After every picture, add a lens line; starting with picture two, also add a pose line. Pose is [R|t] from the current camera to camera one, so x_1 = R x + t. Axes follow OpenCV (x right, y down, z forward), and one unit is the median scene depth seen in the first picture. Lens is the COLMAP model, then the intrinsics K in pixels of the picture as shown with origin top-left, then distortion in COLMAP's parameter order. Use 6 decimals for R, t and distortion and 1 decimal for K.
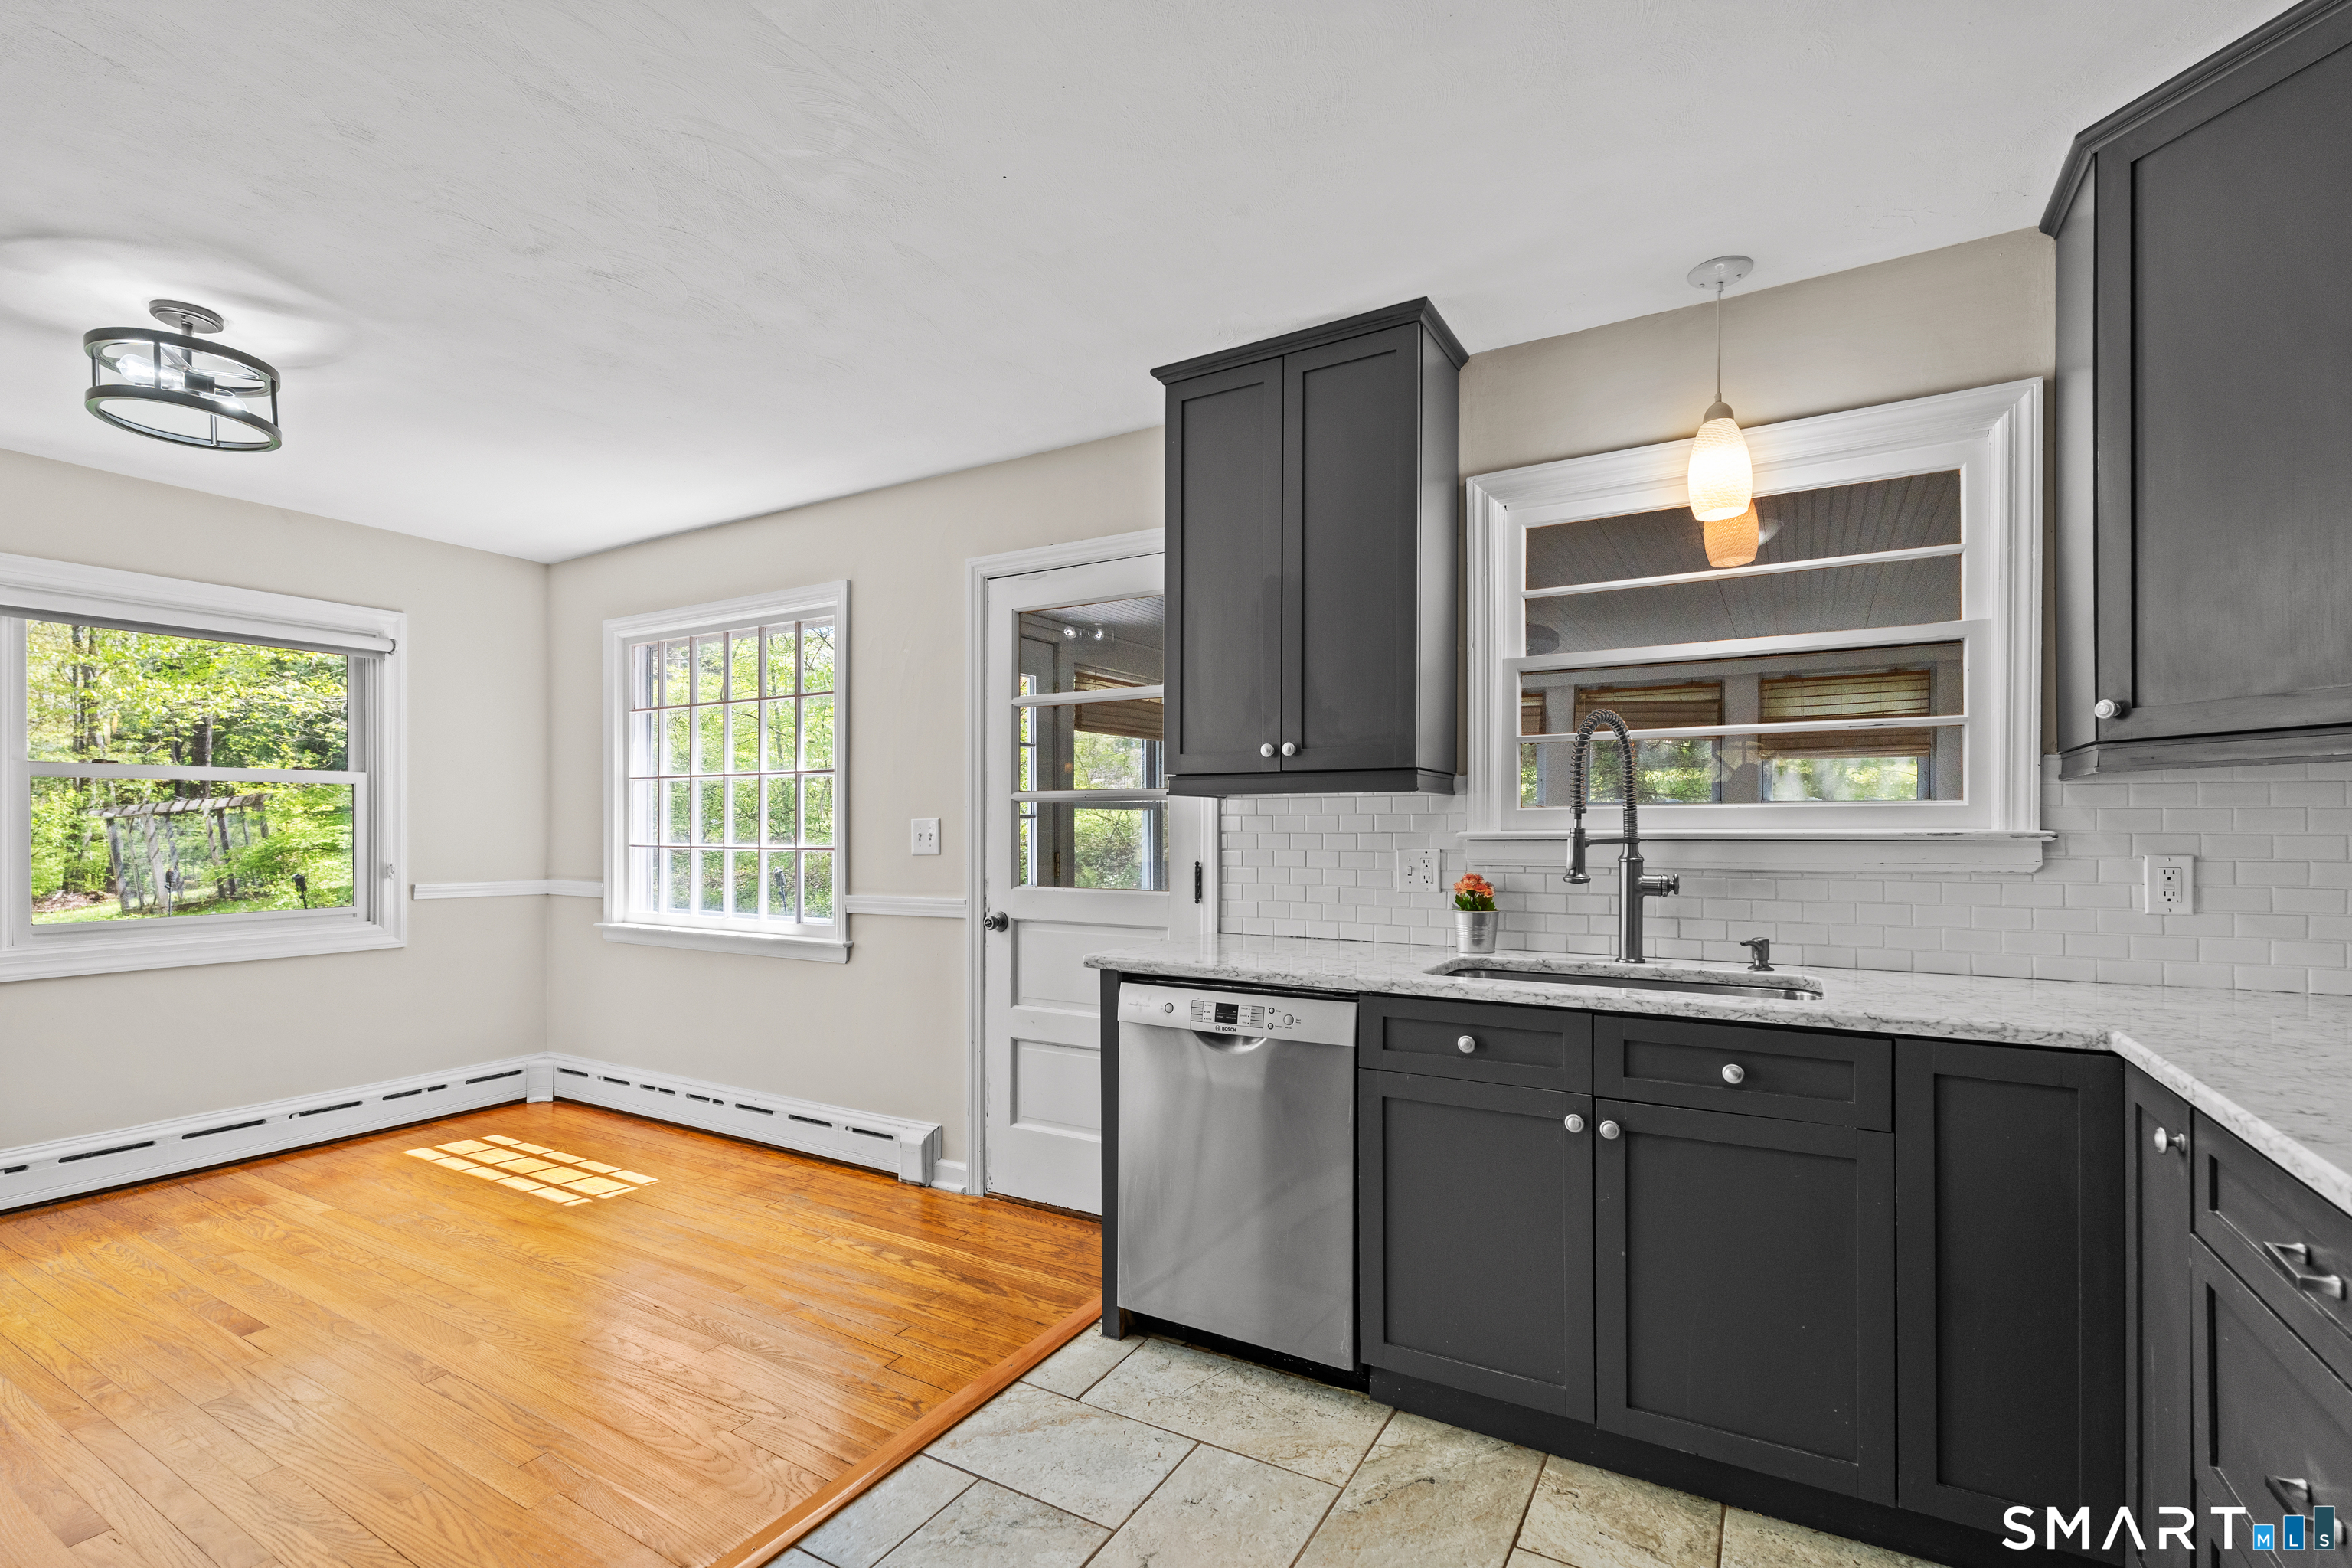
lens RADIAL K [[1060.0, 0, 1170.0], [0, 1060.0, 826.7], [0, 0, 1]] dist [0.012712, 0.000472]
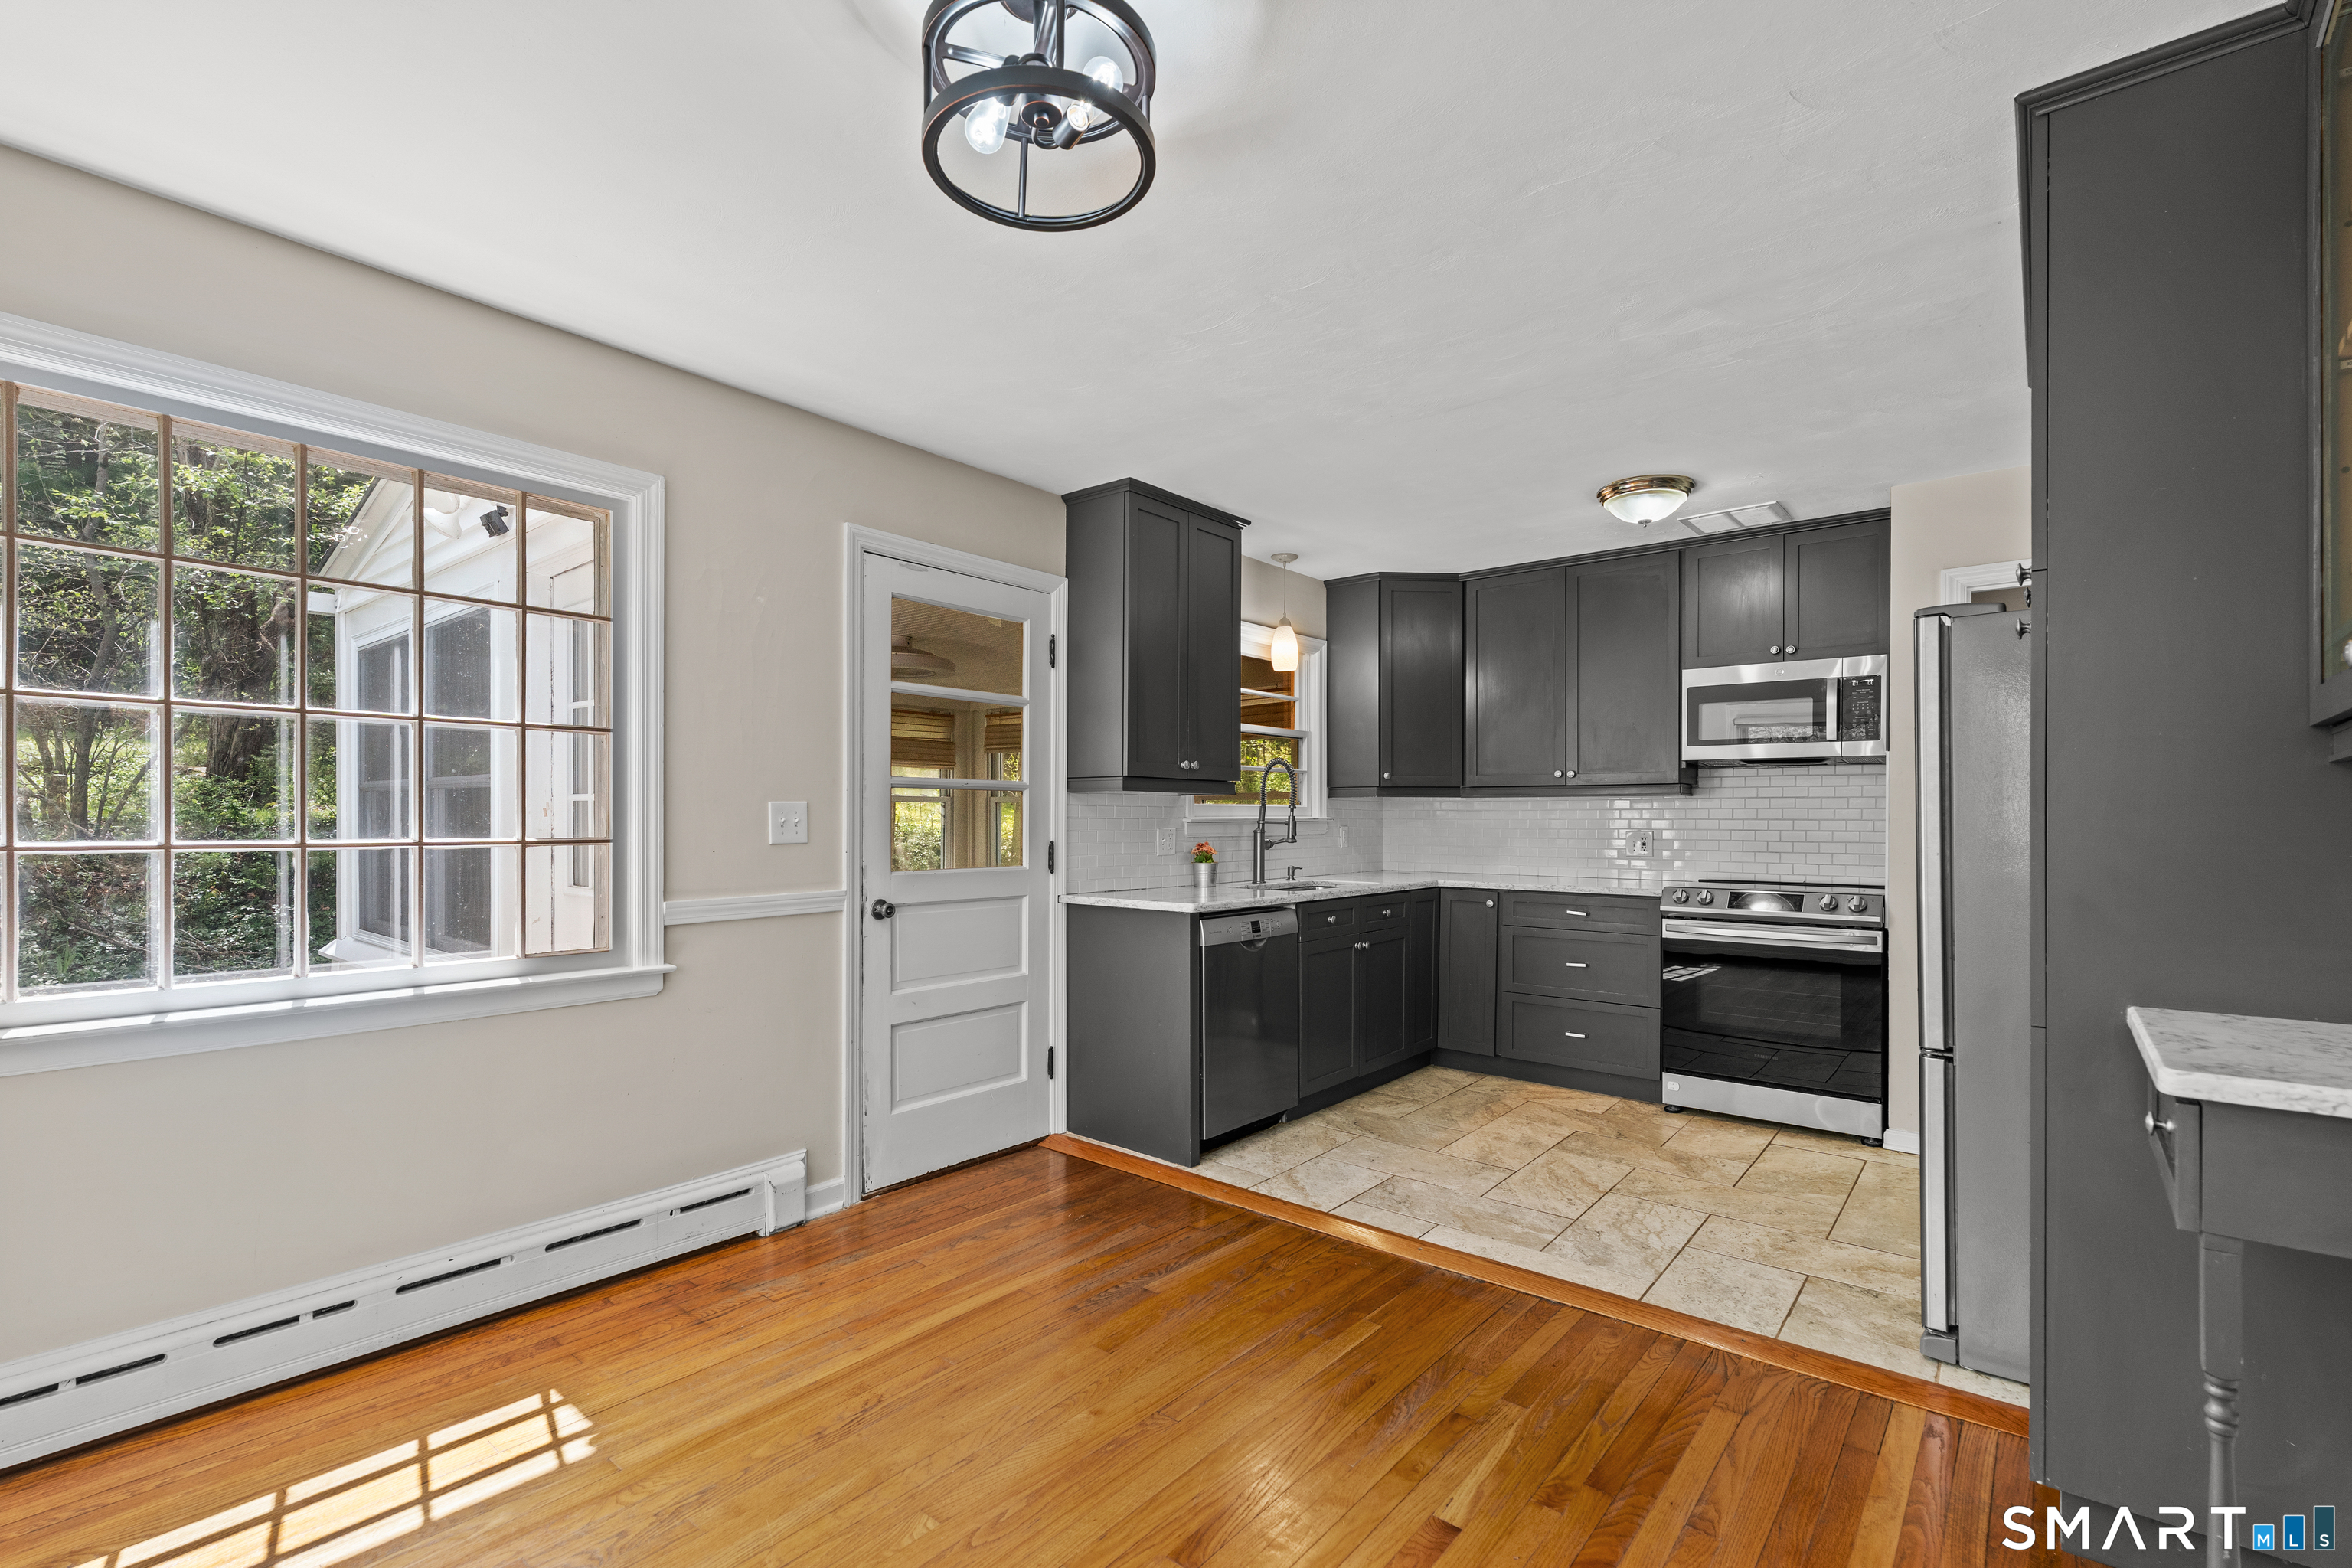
lens RADIAL K [[1060.0, 0, 1170.0], [0, 1060.0, 826.7], [0, 0, 1]] dist [0.012712, 0.000472]
pose [[0.159783, -0.007615, 0.987123, -1.570129], [-0.003464, 0.999960, 0.008274, 0.006306], [-0.987146, -0.004741, 0.159751, 0.850031]]
